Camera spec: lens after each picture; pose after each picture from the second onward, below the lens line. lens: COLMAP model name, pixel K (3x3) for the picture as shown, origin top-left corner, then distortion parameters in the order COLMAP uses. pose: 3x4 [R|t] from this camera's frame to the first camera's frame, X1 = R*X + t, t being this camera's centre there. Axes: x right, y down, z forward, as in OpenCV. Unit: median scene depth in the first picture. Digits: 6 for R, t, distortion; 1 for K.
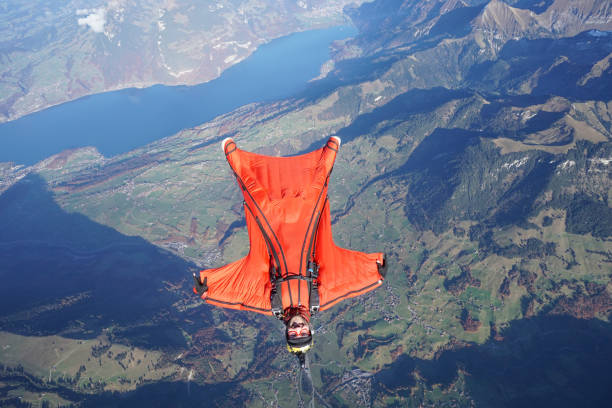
lens RADIAL K [[311.9, 0, 313.1], [0, 311.9, 211.0], [0, 0, 1]] dist [-0.046127, 0.024582]
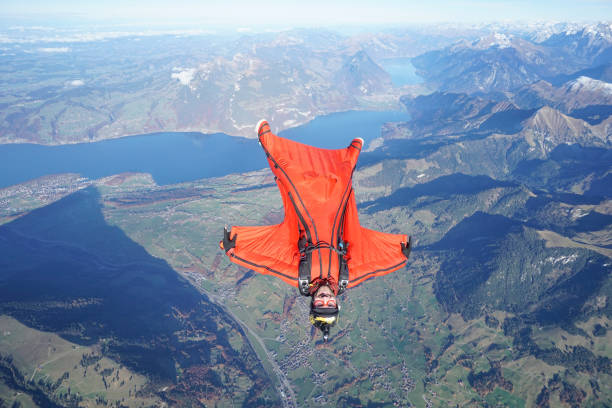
lens RADIAL K [[311.9, 0, 313.4], [0, 311.9, 211.0], [0, 0, 1]] dist [-0.046127, 0.024582]
pose [[0.976084, 0.180415, -0.121286, 0.013801], [-0.202703, 0.956922, -0.207872, 0.048212], [0.078558, 0.227486, 0.970607, 0.015246]]
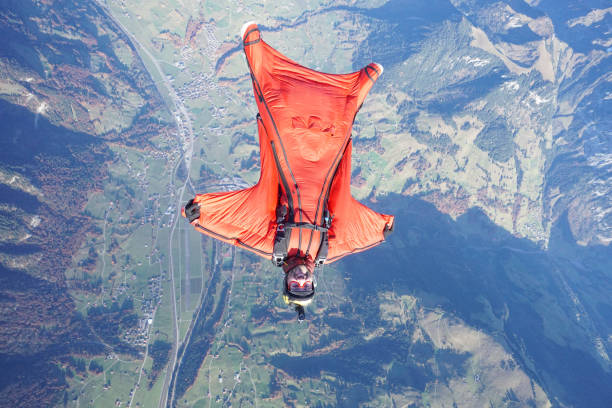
lens RADIAL K [[311.9, 0, 313.2], [0, 311.9, 210.3], [0, 0, 1]] dist [-0.046127, 0.024582]
pose [[0.882077, 0.330705, 0.335522, 0.043606], [-0.440425, 0.831686, 0.338119, 0.131129], [-0.167231, -0.446019, 0.879262, 0.034131]]
